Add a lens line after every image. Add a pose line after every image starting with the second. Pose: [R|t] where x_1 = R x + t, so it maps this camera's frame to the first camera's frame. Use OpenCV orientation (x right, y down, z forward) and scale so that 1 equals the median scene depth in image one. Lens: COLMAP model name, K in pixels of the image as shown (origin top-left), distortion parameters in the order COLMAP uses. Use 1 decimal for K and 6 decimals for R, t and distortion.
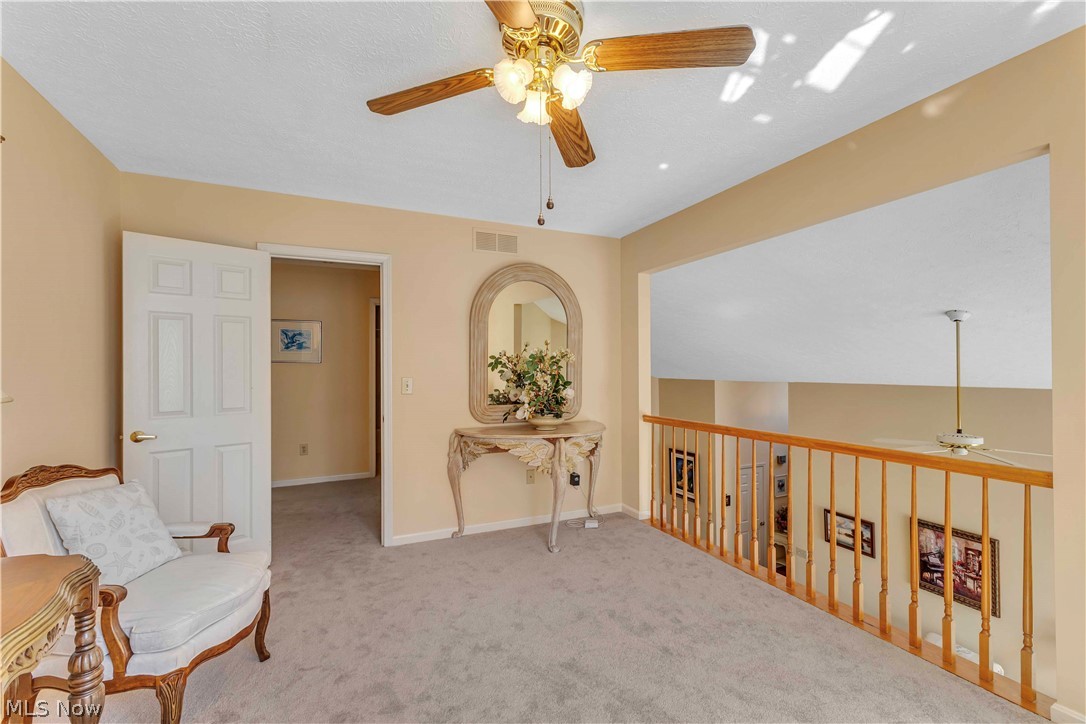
lens RADIAL K [[474.1, 0, 544.9], [0, 474.1, 361.2], [0, 0, 1]] dist [0.009272, -0.002686]
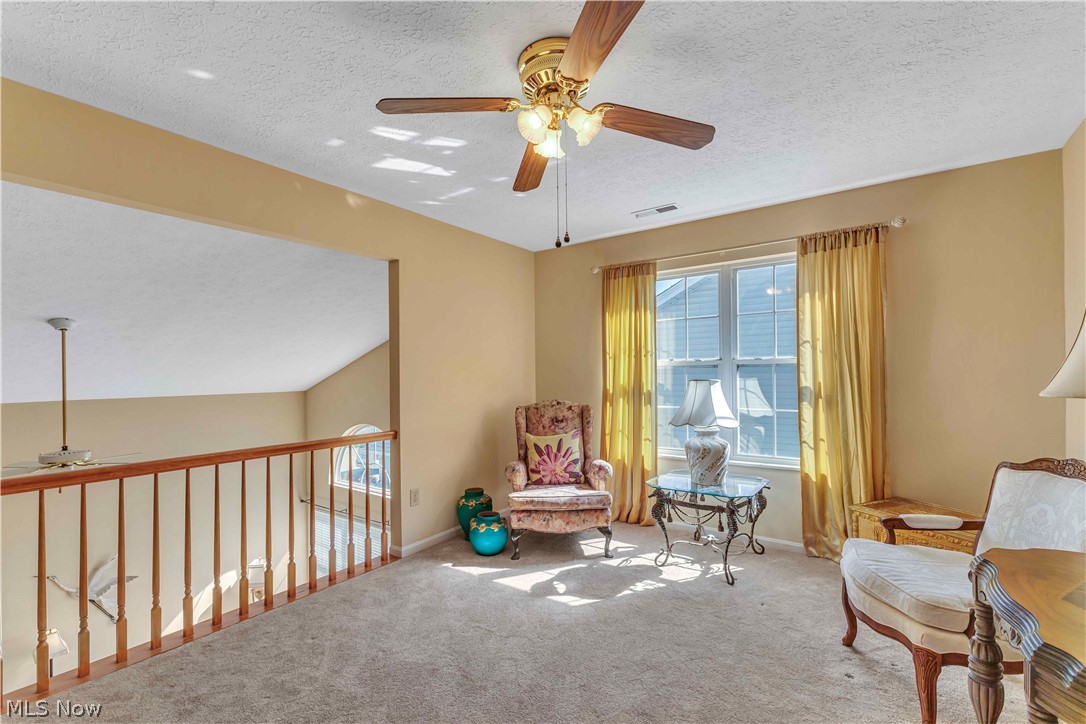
lens RADIAL K [[474.1, 0, 538.4], [0, 474.1, 369.0], [0, 0, 1]] dist [0.009272, -0.002686]
pose [[-0.503074, 0.019177, 0.864030, -0.560623], [0.008096, 0.999814, -0.017477, 0.021489], [-0.864205, -0.001797, -0.503136, 0.919746]]
